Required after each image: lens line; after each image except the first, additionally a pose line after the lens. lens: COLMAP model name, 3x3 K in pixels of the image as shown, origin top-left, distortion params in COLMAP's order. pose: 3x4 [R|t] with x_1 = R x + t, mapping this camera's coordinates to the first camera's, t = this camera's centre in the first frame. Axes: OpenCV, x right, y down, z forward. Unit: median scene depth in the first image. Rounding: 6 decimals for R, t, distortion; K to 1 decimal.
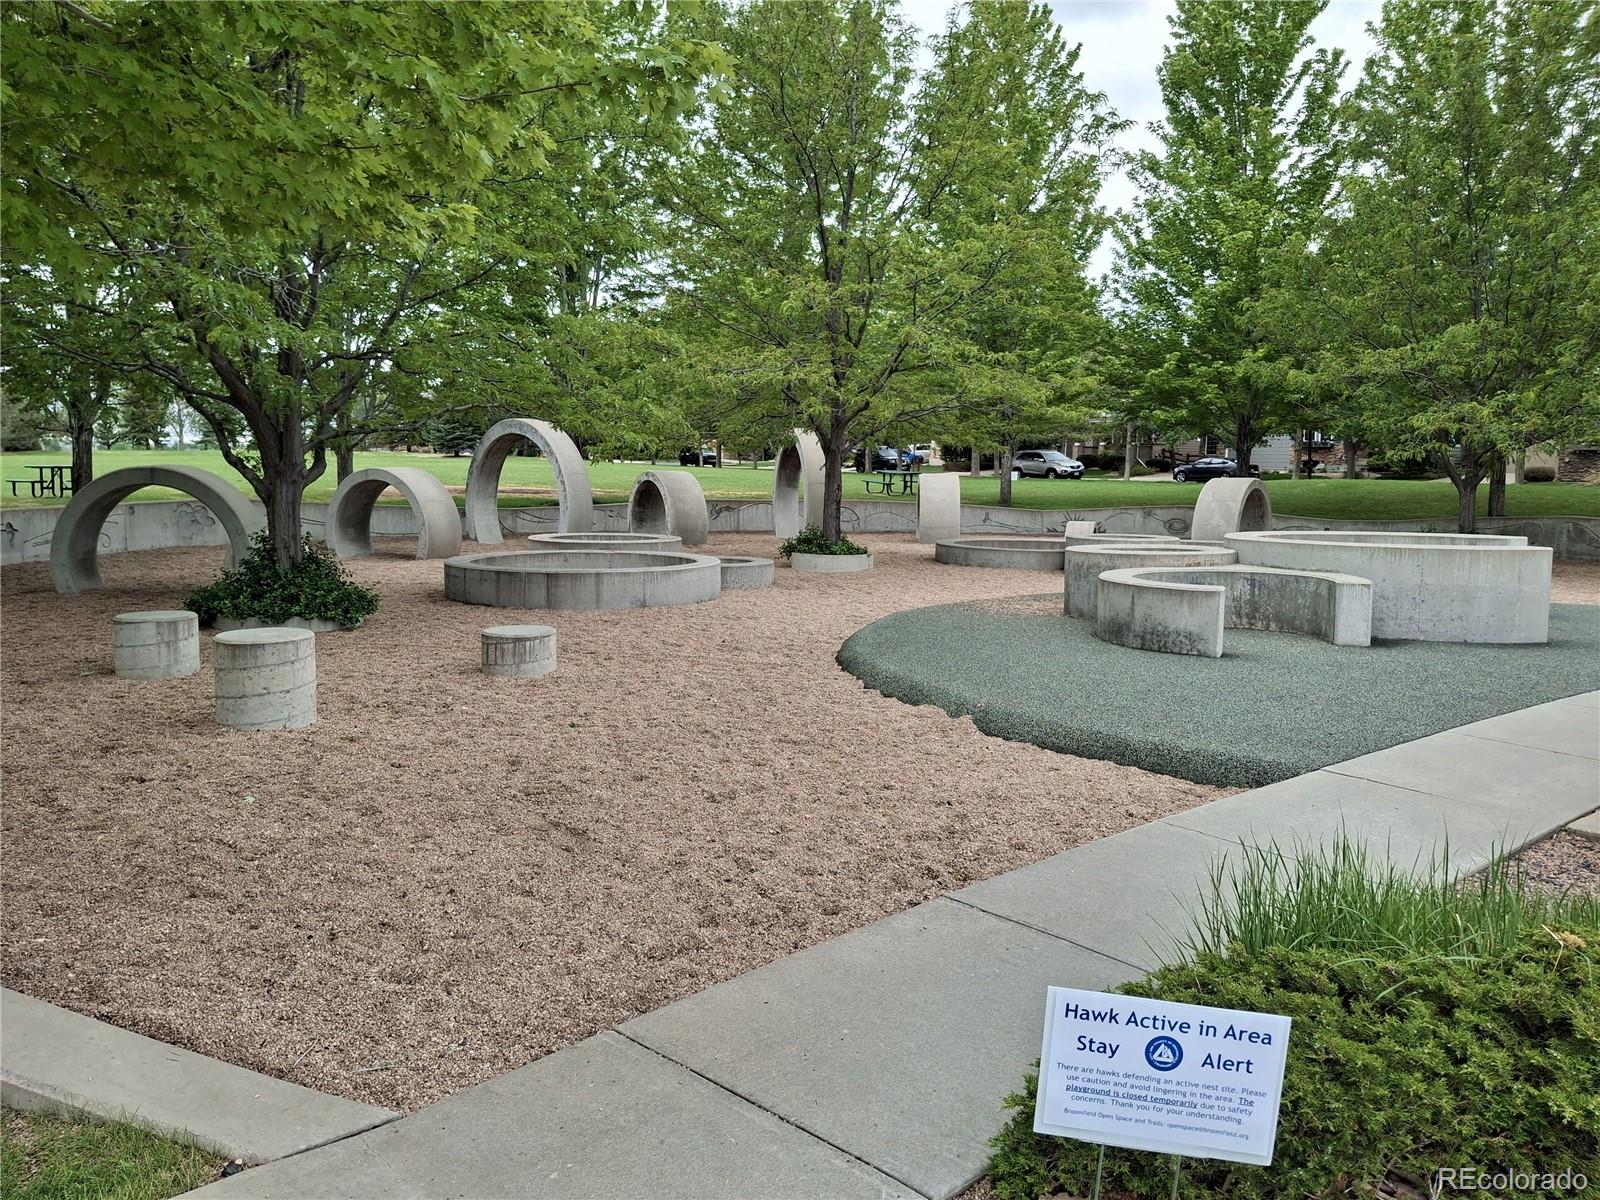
lens RADIAL K [[1180.7, 0, 806.0], [0, 1180.7, 558.9], [0, 0, 1]] dist [0.112227, -0.198003]
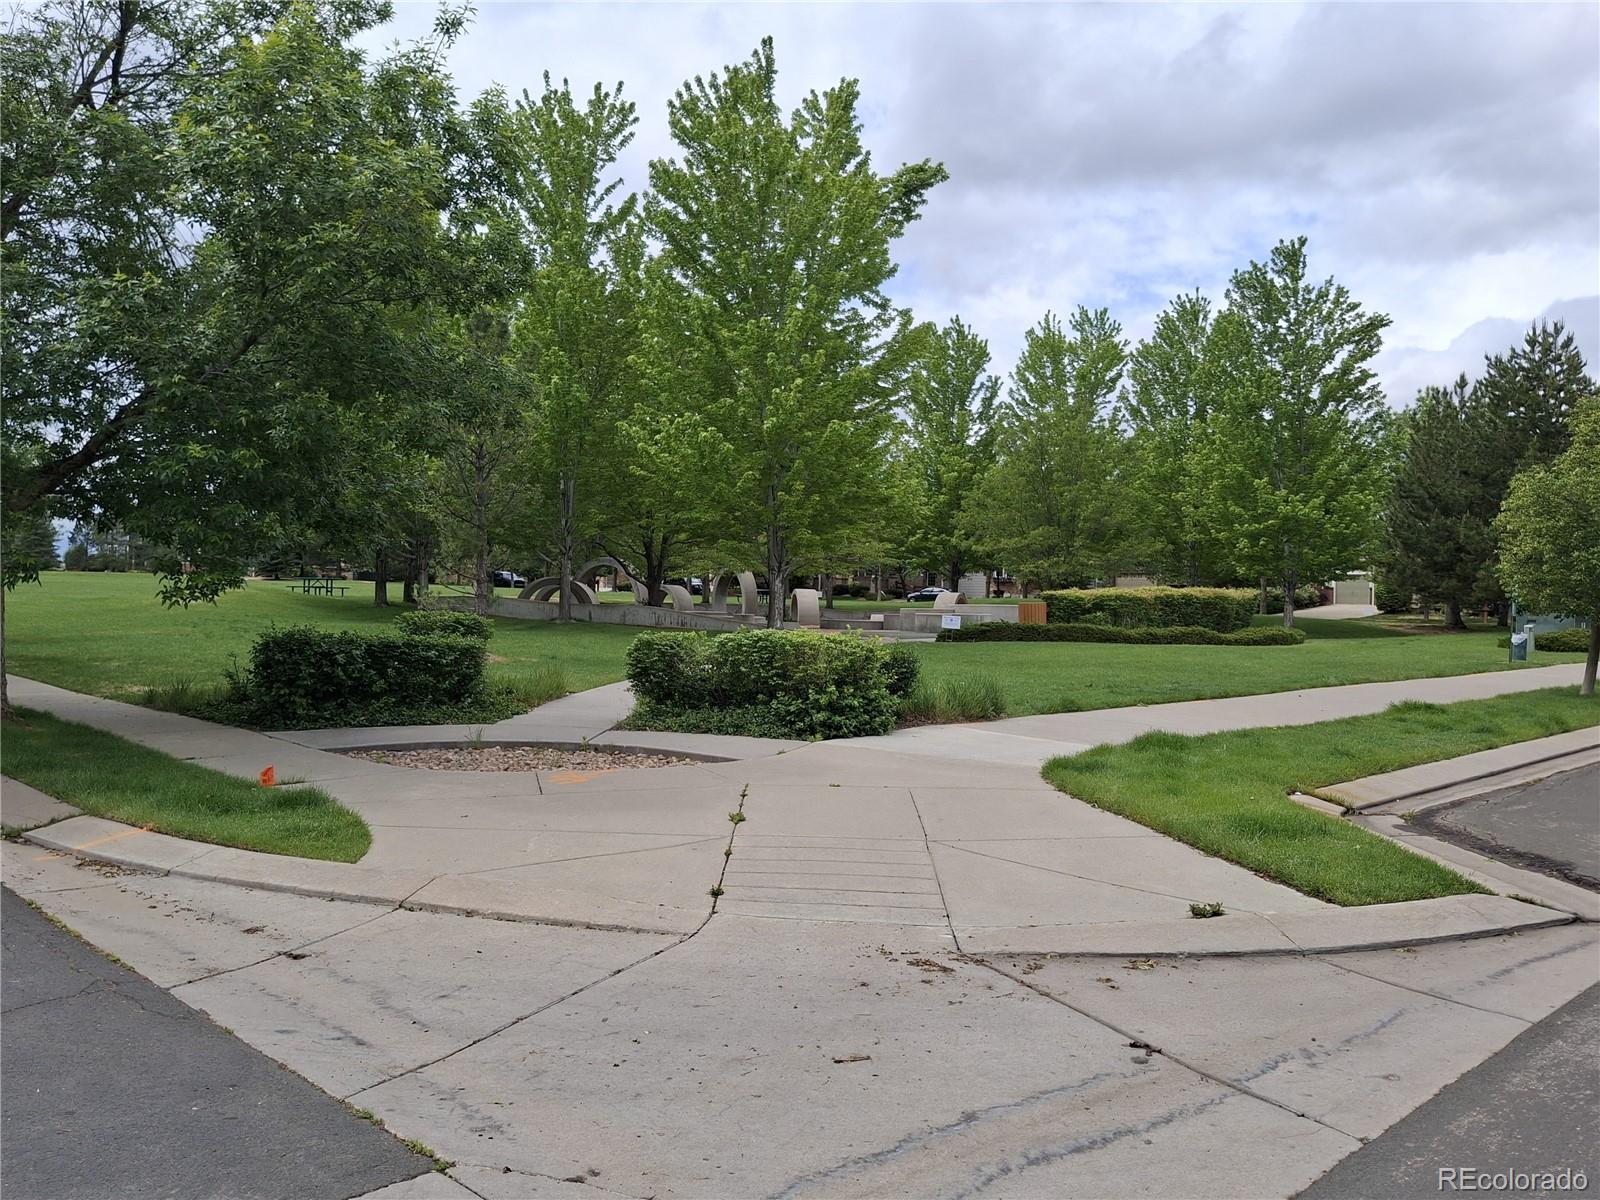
lens RADIAL K [[1180.7, 0, 806.0], [0, 1180.7, 558.9], [0, 0, 1]] dist [0.112227, -0.198003]
pose [[0.974588, 0.018901, 0.223205, -0.284813], [0.005770, 0.993985, -0.109366, 0.079740], [-0.223929, 0.107875, 0.968617, -0.769358]]
